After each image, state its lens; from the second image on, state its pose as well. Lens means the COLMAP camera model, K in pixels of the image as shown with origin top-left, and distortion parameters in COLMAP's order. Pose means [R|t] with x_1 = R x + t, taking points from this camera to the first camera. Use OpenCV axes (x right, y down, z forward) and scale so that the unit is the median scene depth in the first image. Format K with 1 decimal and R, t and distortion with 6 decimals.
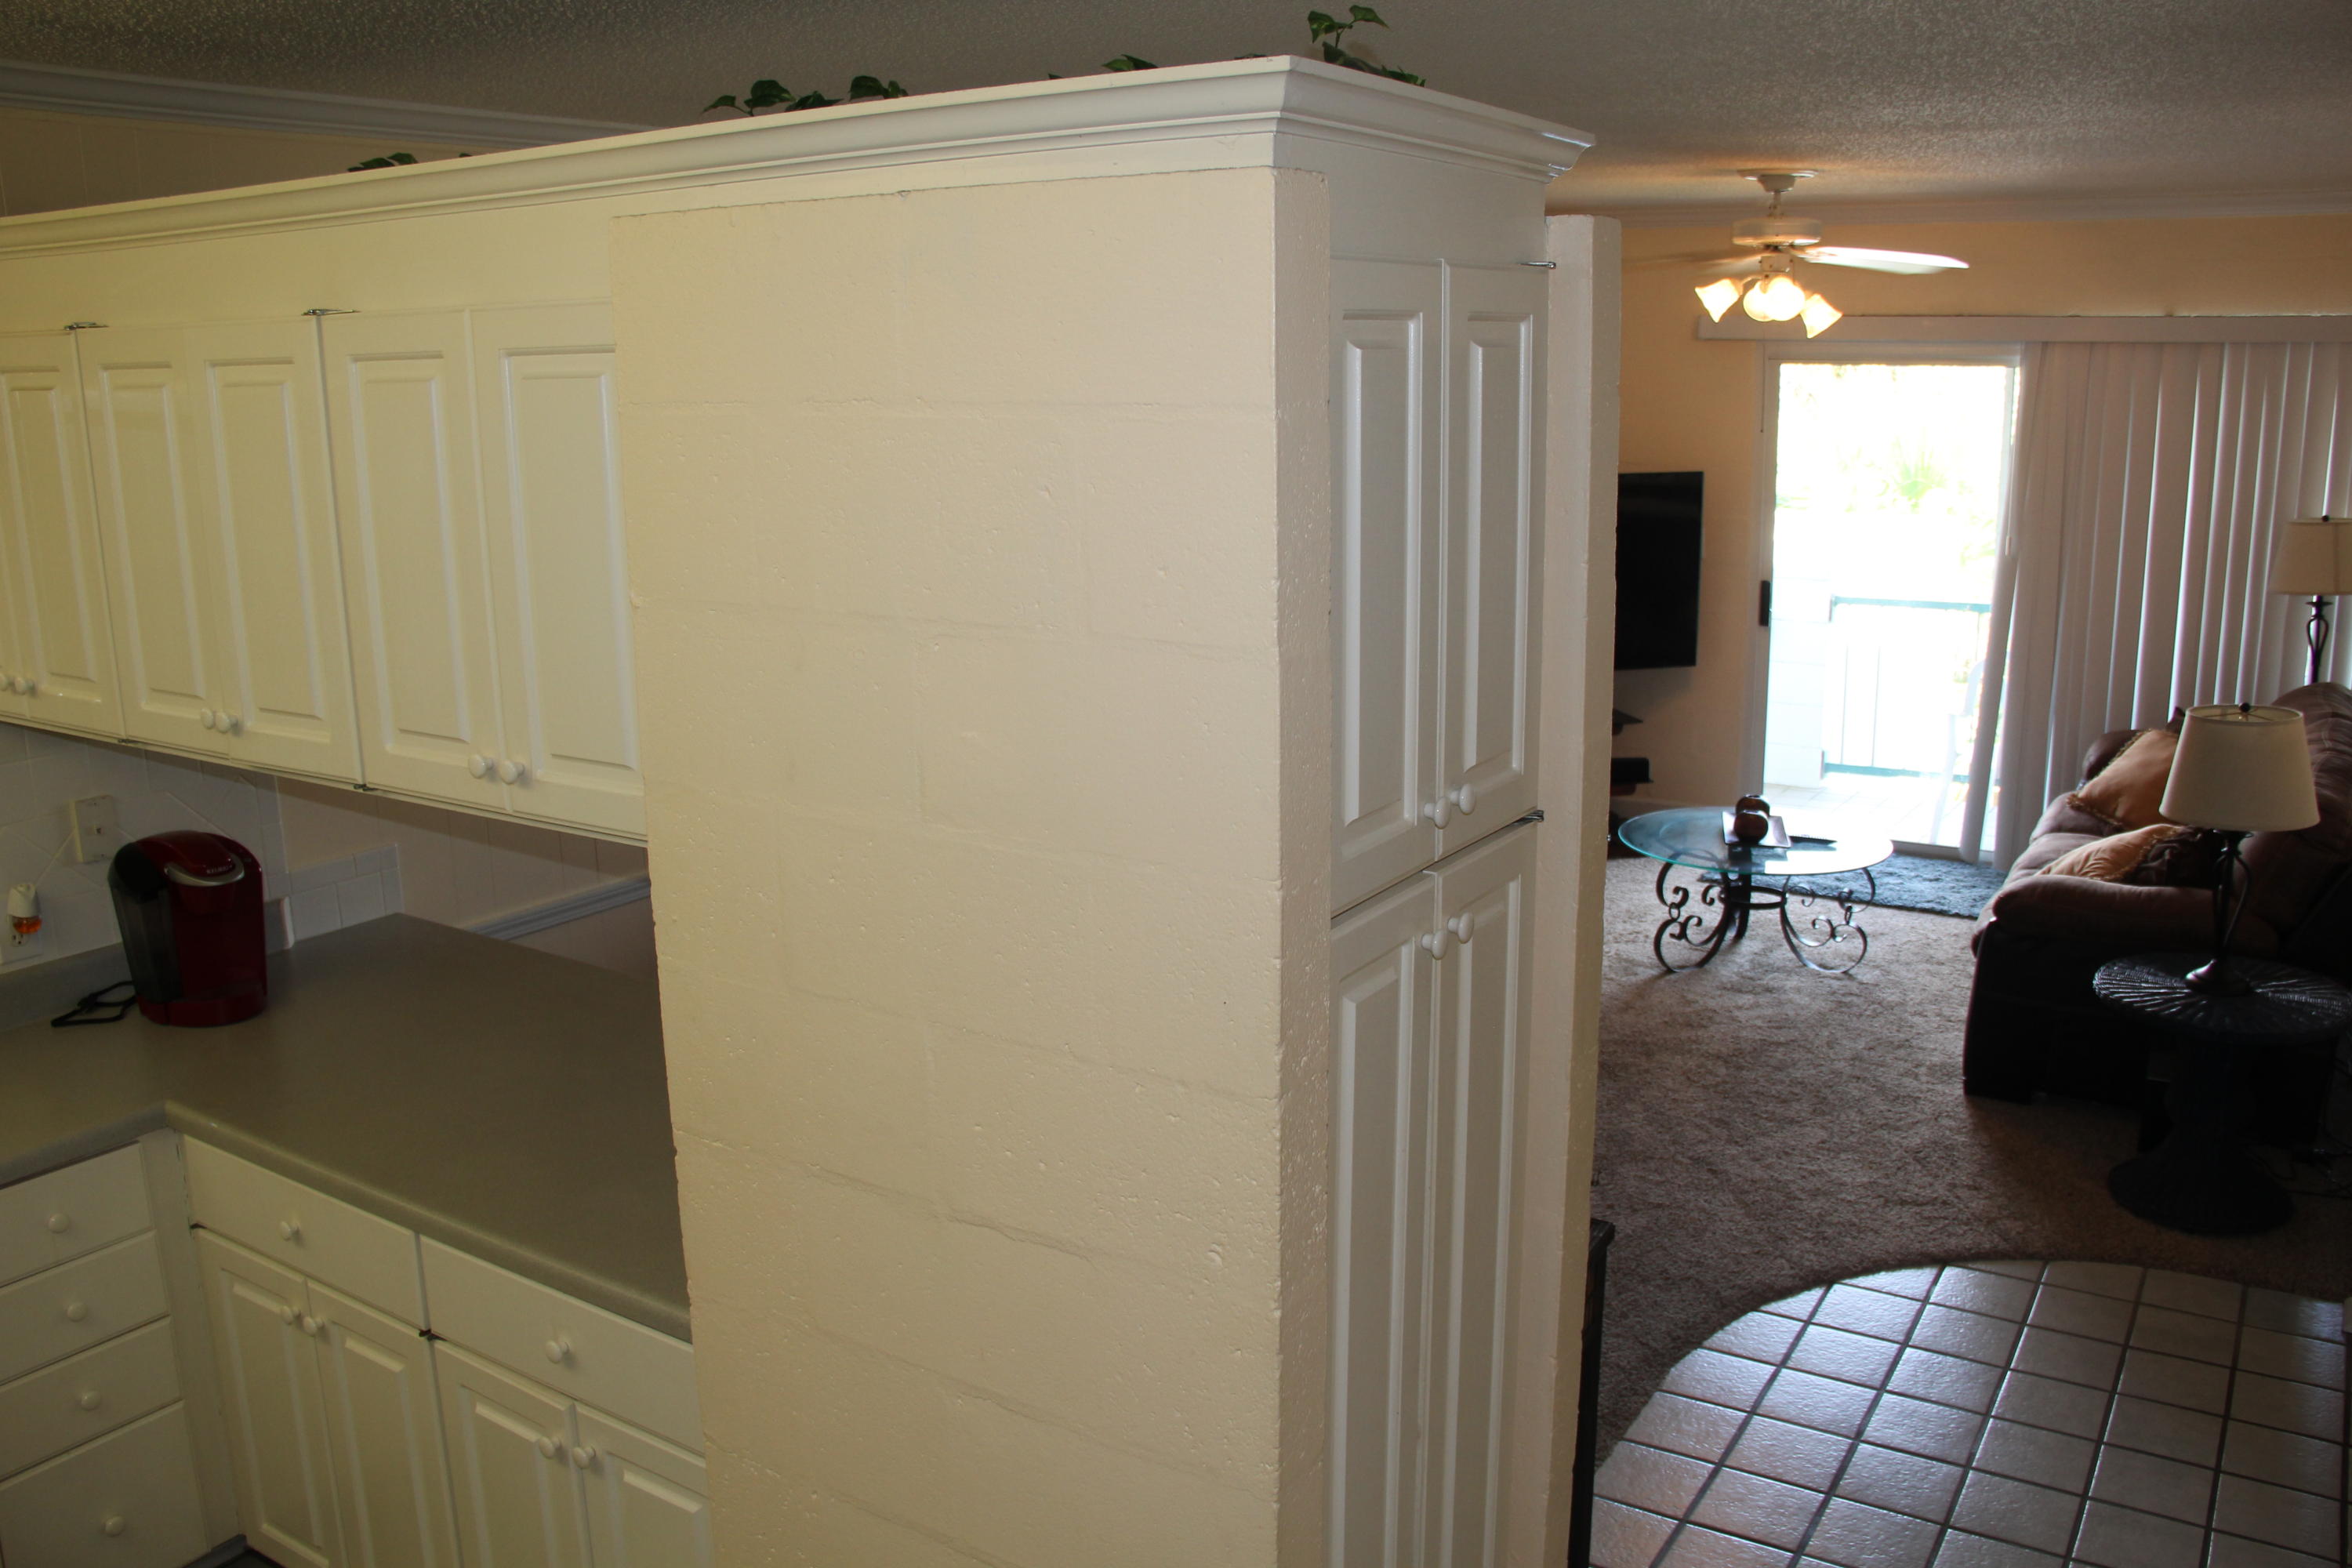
lens RADIAL K [[1938.4, 0, 1199.1], [0, 1938.4, 805.3], [0, 0, 1]] dist [-0.189277, 0.146900]
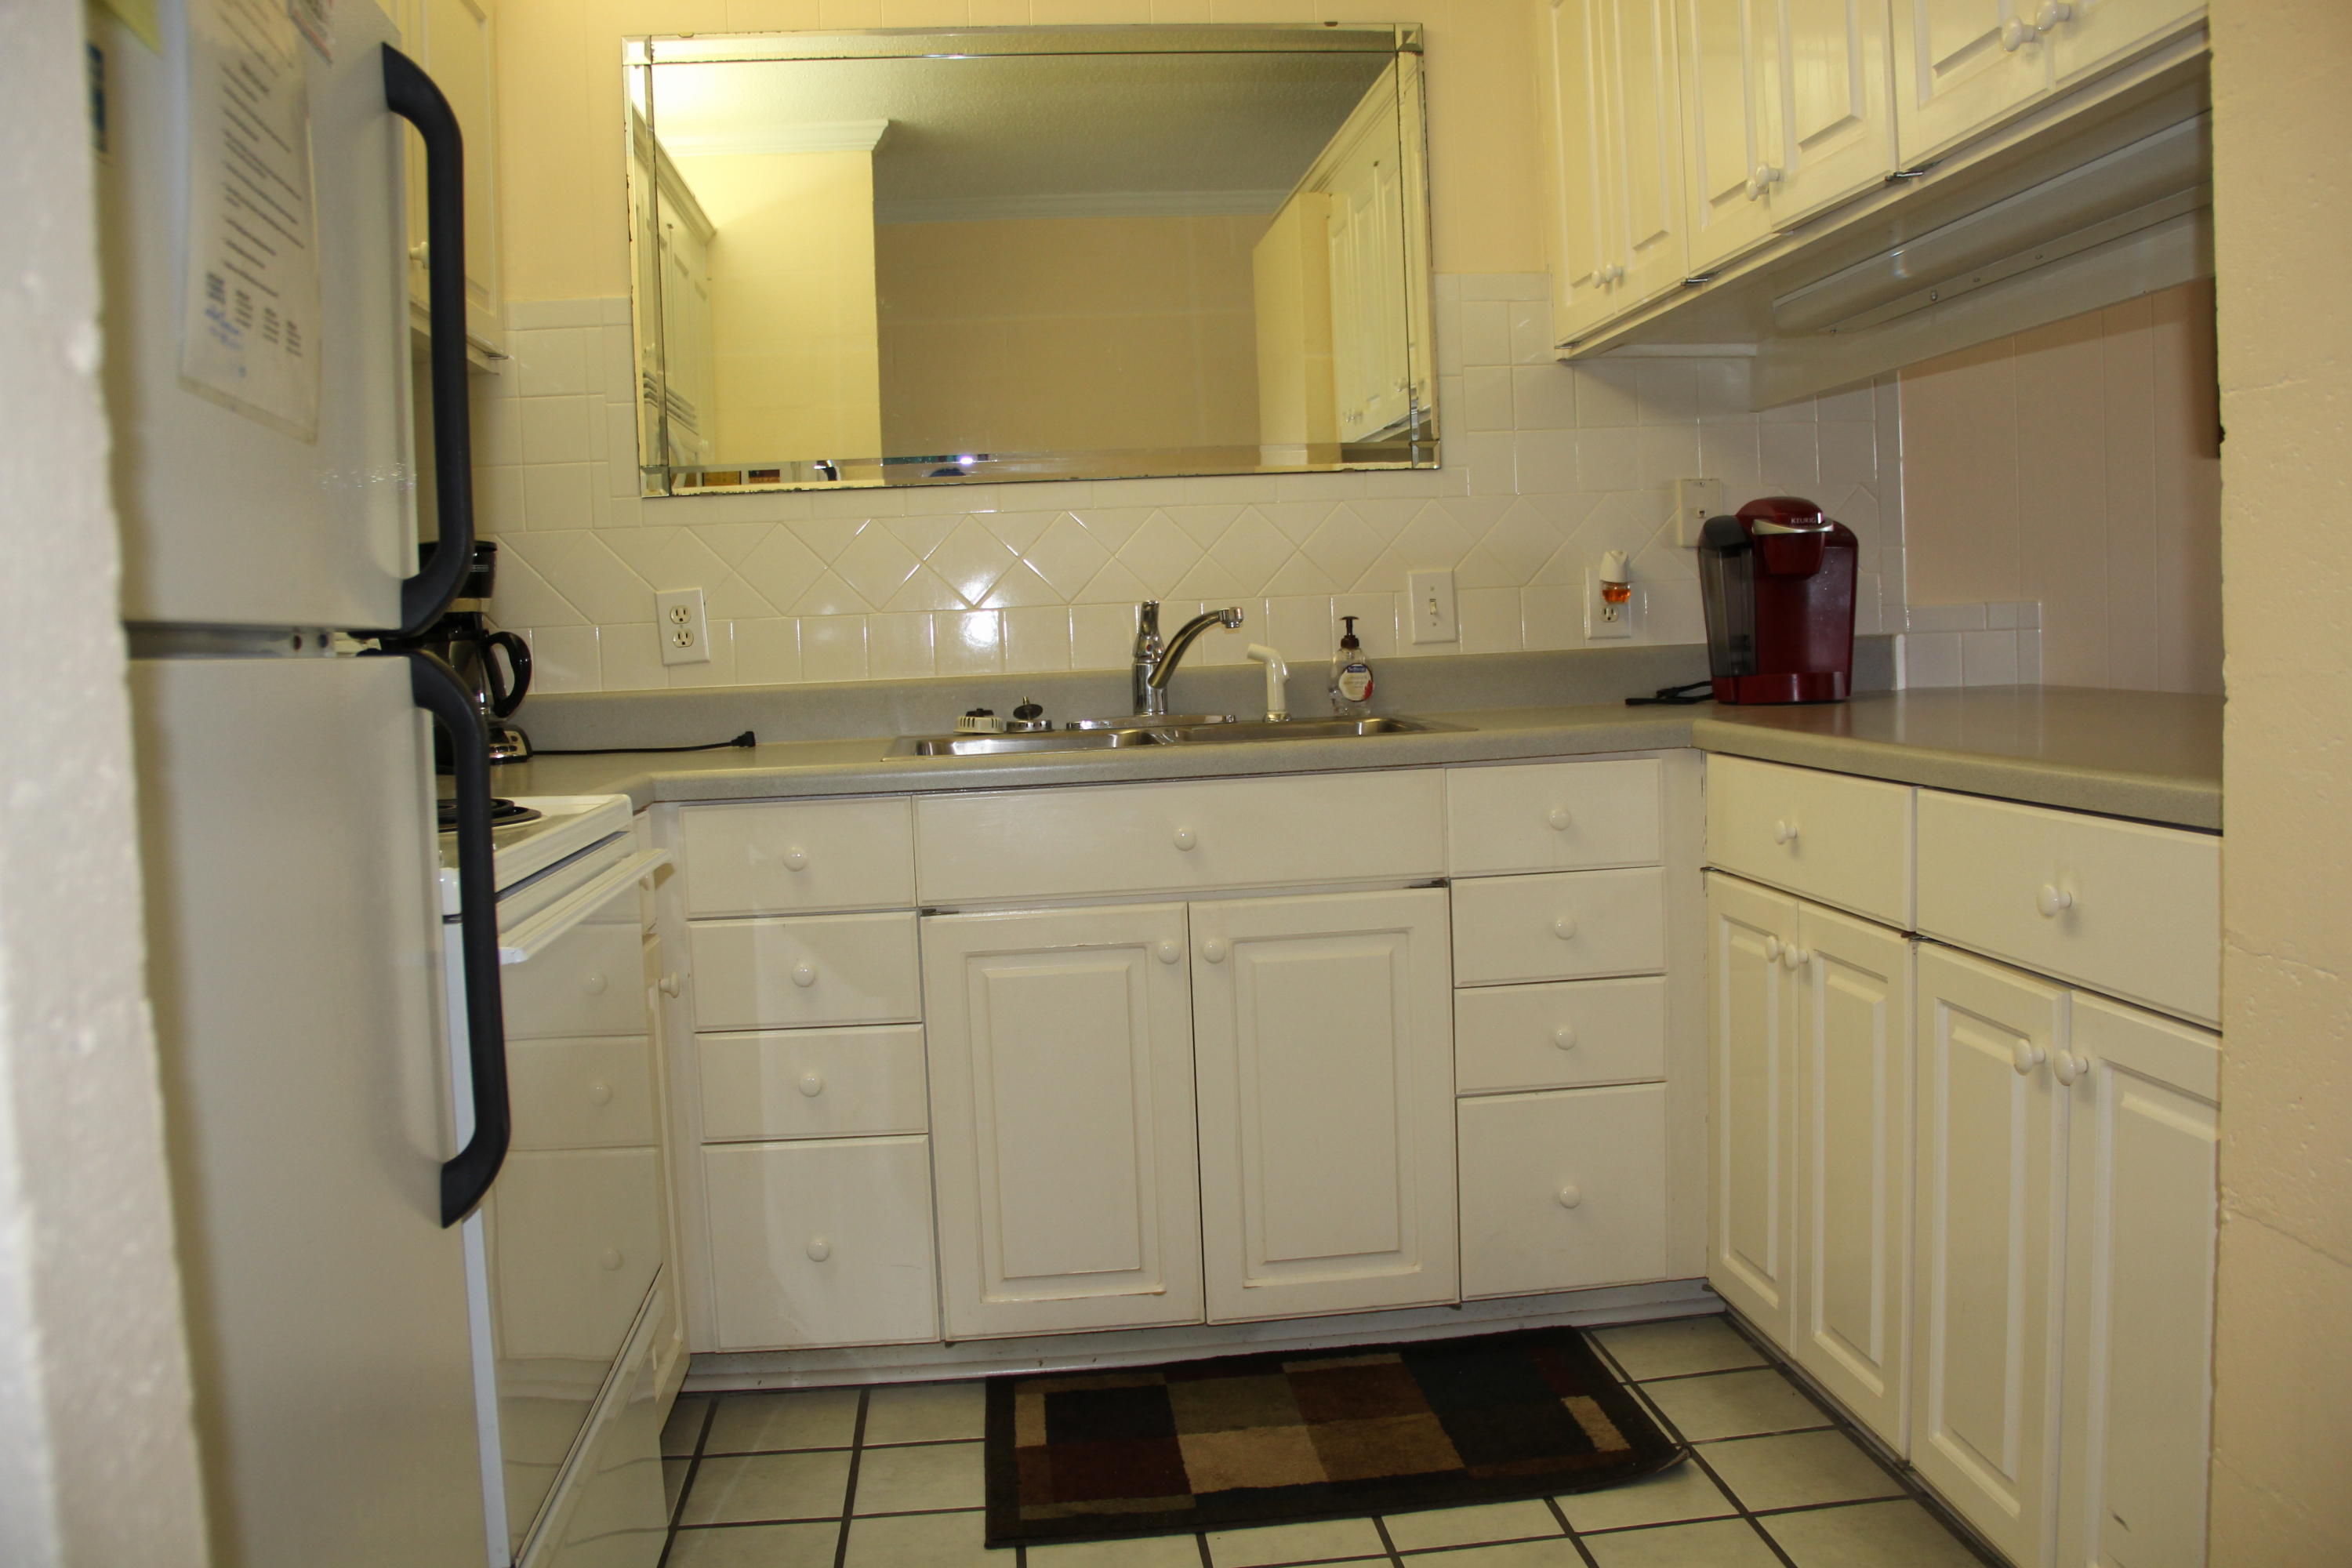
lens RADIAL K [[1961.7, 0, 1198.2], [0, 1961.7, 790.1], [0, 0, 1]] dist [-0.179497, 0.143783]
pose [[0.626463, 0.045260, -0.778136, 0.004893], [-0.140485, 0.988520, -0.055605, 0.281879], [0.766686, 0.144151, 0.625630, 0.260255]]
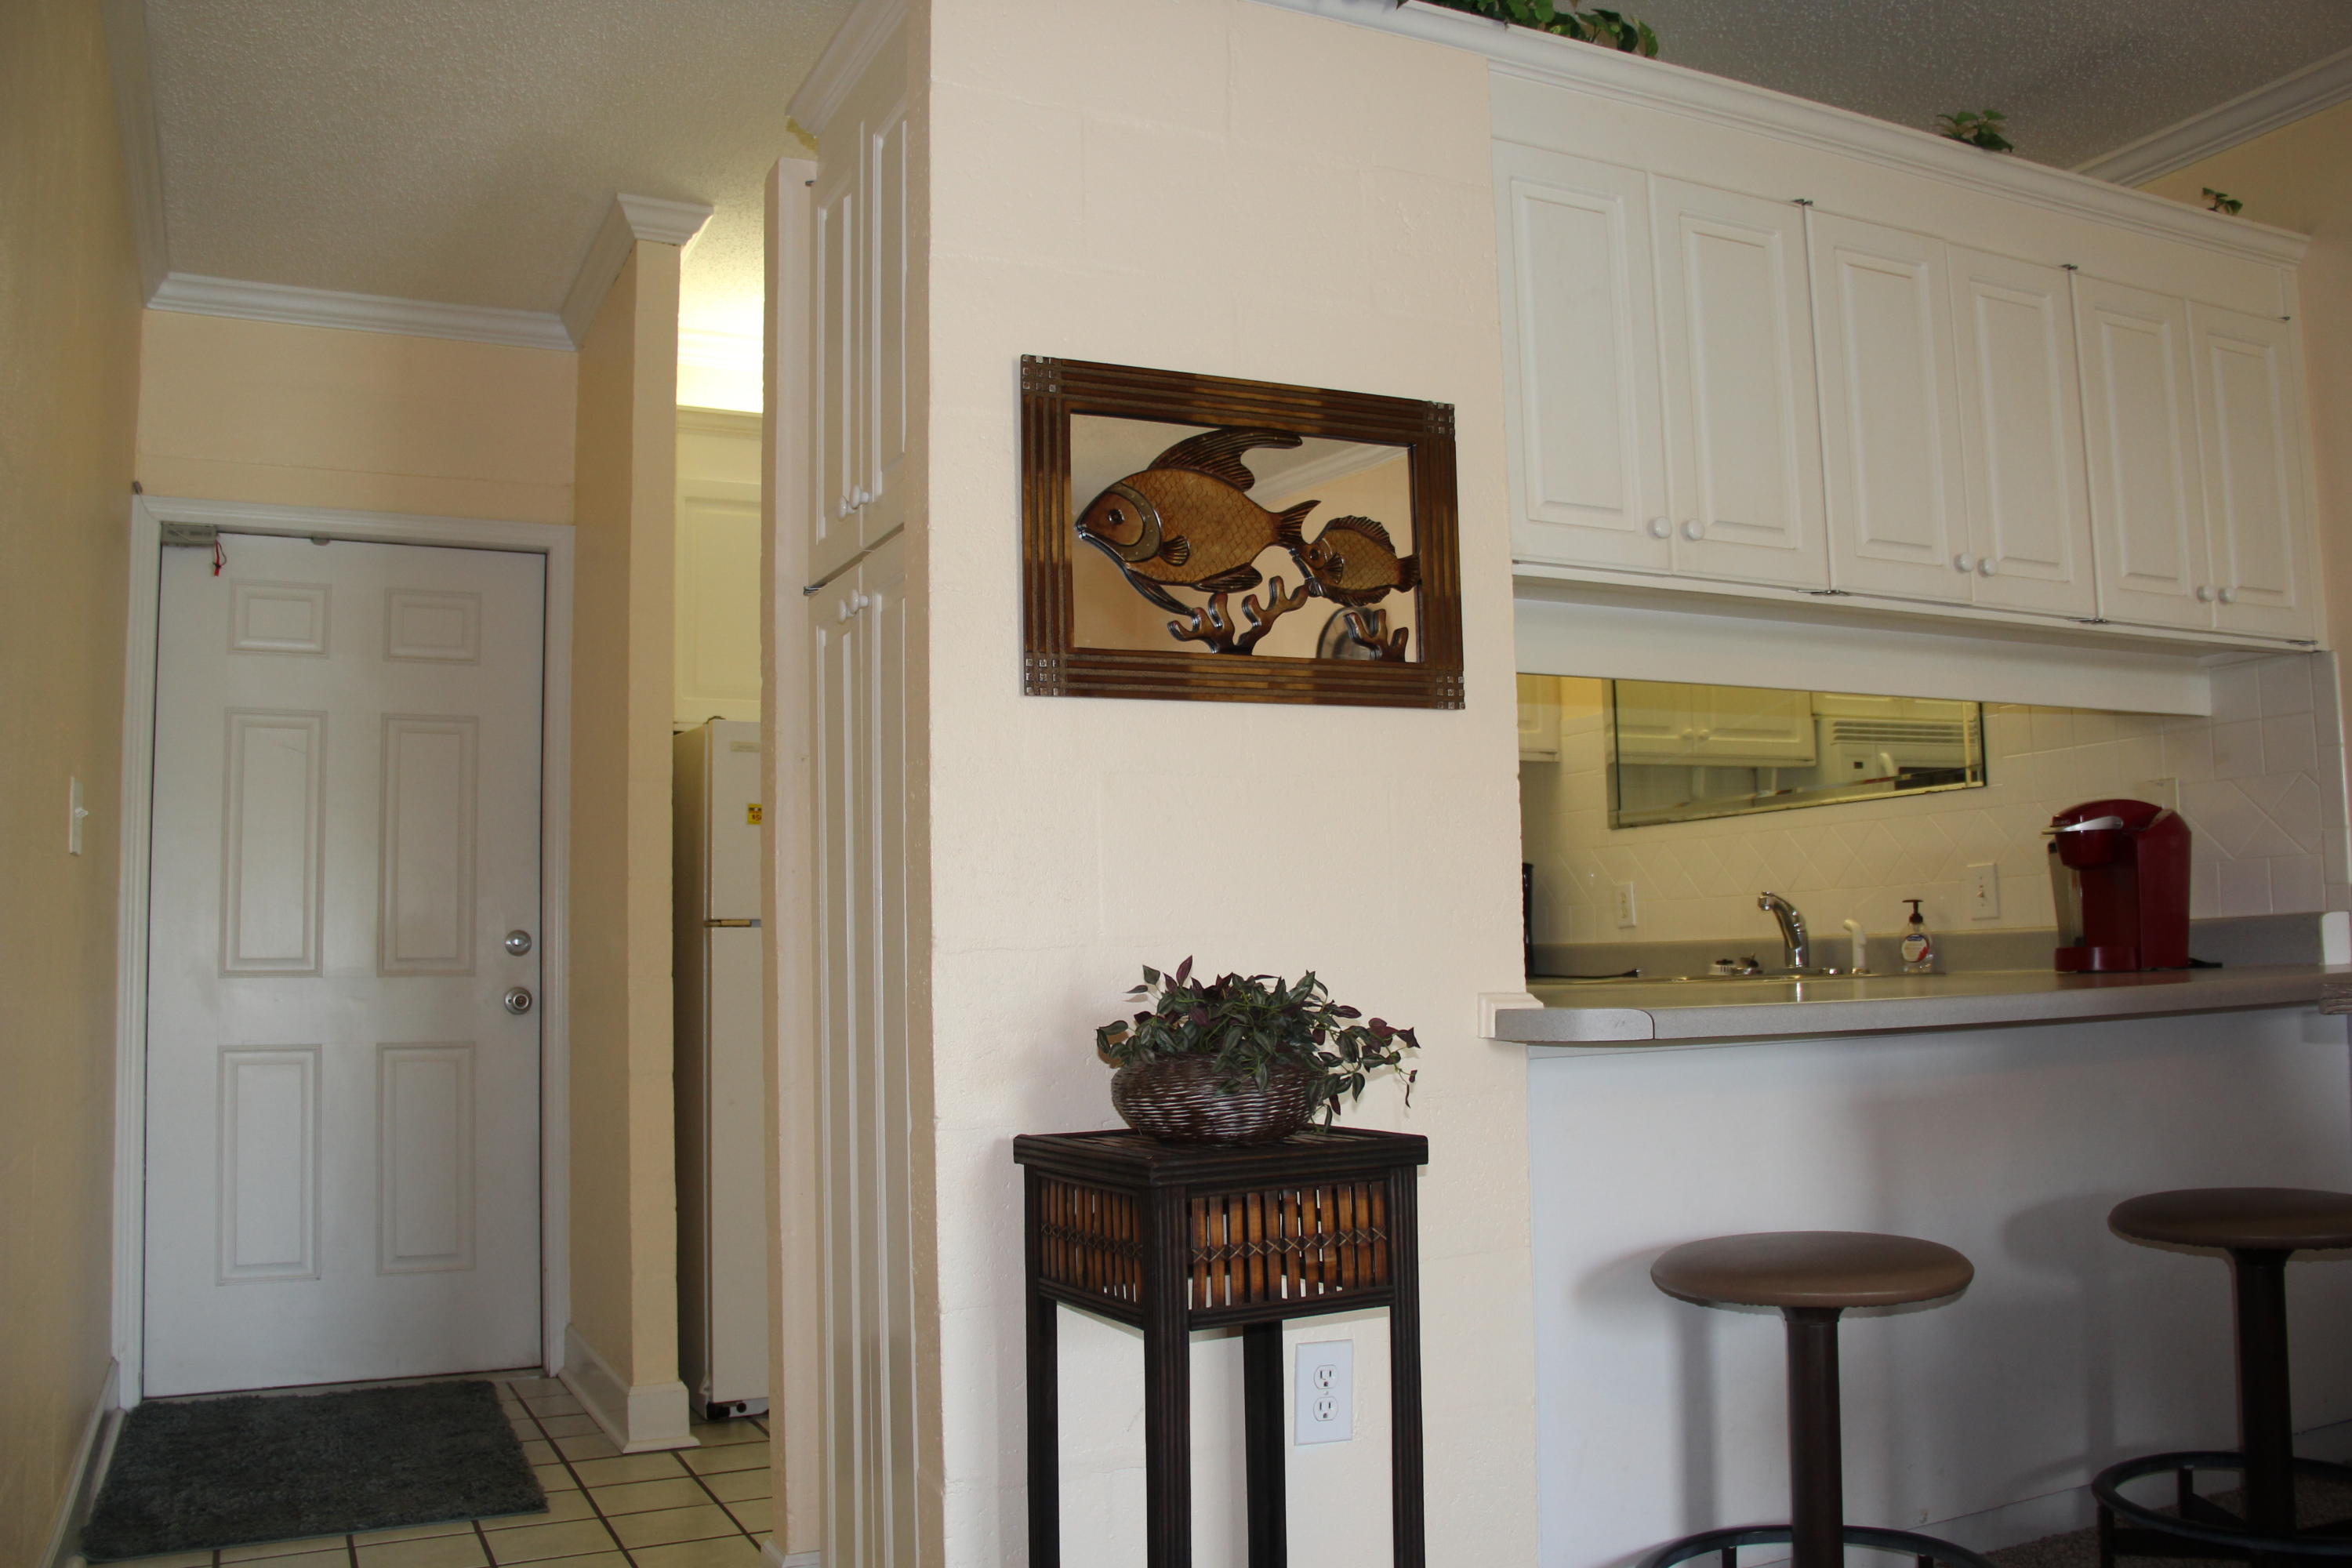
lens RADIAL K [[1956.1, 0, 1210.1], [0, 1956.1, 787.9], [0, 0, 1]] dist [-0.175431, 0.137318]
pose [[-0.500526, -0.056012, -0.863908, 0.756119], [-0.167467, 0.985321, 0.033142, 0.068132], [0.849370, 0.161264, -0.502559, 1.272136]]
